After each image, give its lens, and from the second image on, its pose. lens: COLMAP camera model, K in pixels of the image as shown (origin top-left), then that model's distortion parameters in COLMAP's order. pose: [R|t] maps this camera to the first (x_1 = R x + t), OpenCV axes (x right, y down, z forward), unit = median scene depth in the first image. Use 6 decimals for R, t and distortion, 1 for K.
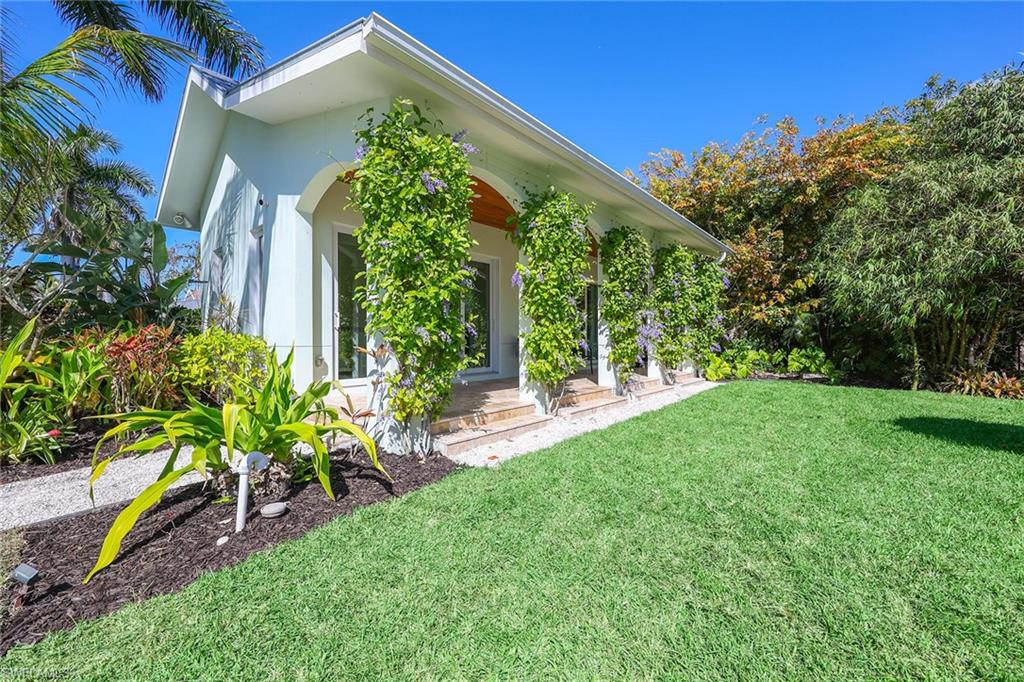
lens RADIAL K [[415.1, 0, 520.8], [0, 415.1, 340.3], [0, 0, 1]] dist [-0.001288, 0.001025]
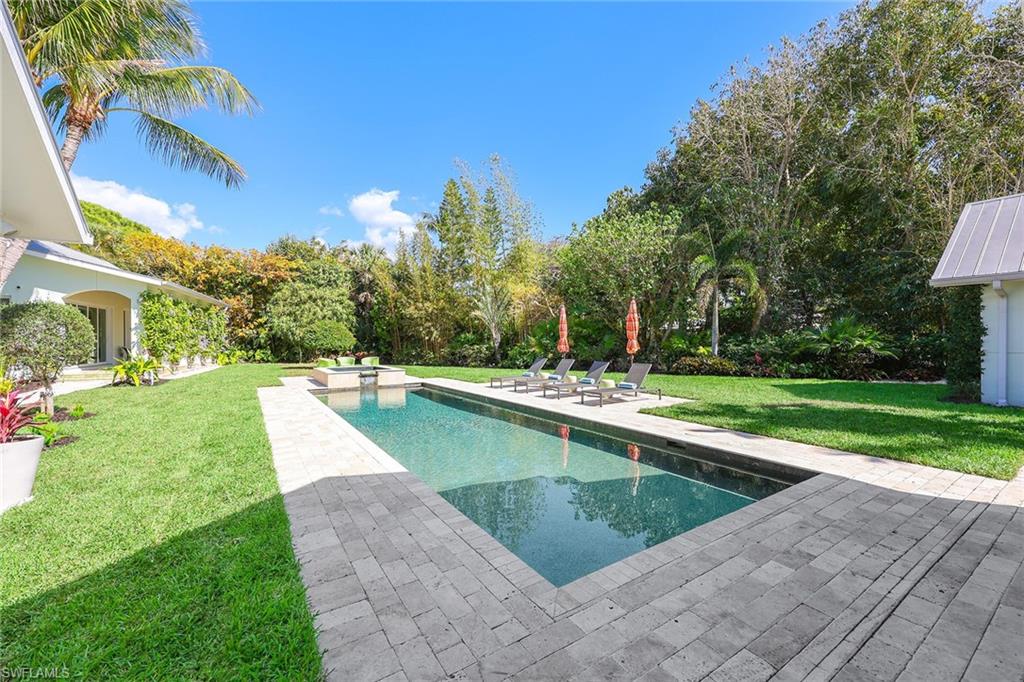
lens RADIAL K [[415.1, 0, 491.7], [0, 415.1, 338.5], [0, 0, 1]] dist [-0.001288, 0.001025]
pose [[0.463155, 0.002039, 0.886275, -0.740949], [0.009221, 0.999932, -0.007119, -0.011488], [-0.886229, 0.011469, 0.463105, -1.155224]]
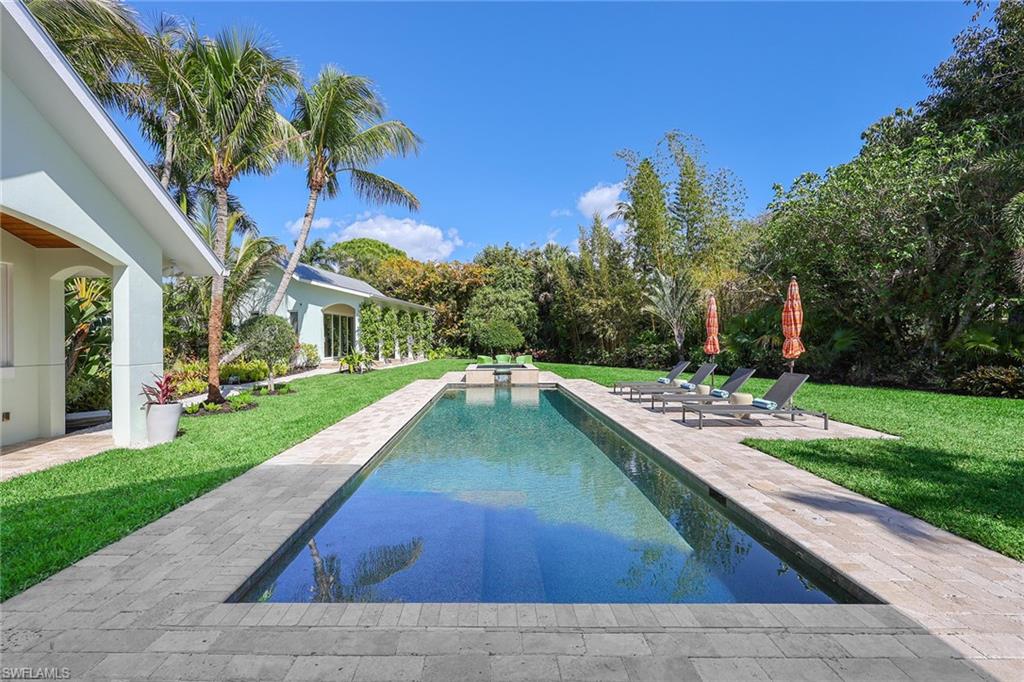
lens RADIAL K [[415.1, 0, 470.7], [0, 415.1, 337.9], [0, 0, 1]] dist [-0.001288, 0.001025]
pose [[0.879082, -0.003767, 0.476655, -0.522746], [0.009171, 0.999917, -0.009011, -0.012041], [-0.476582, 0.012293, 0.879044, -1.326552]]
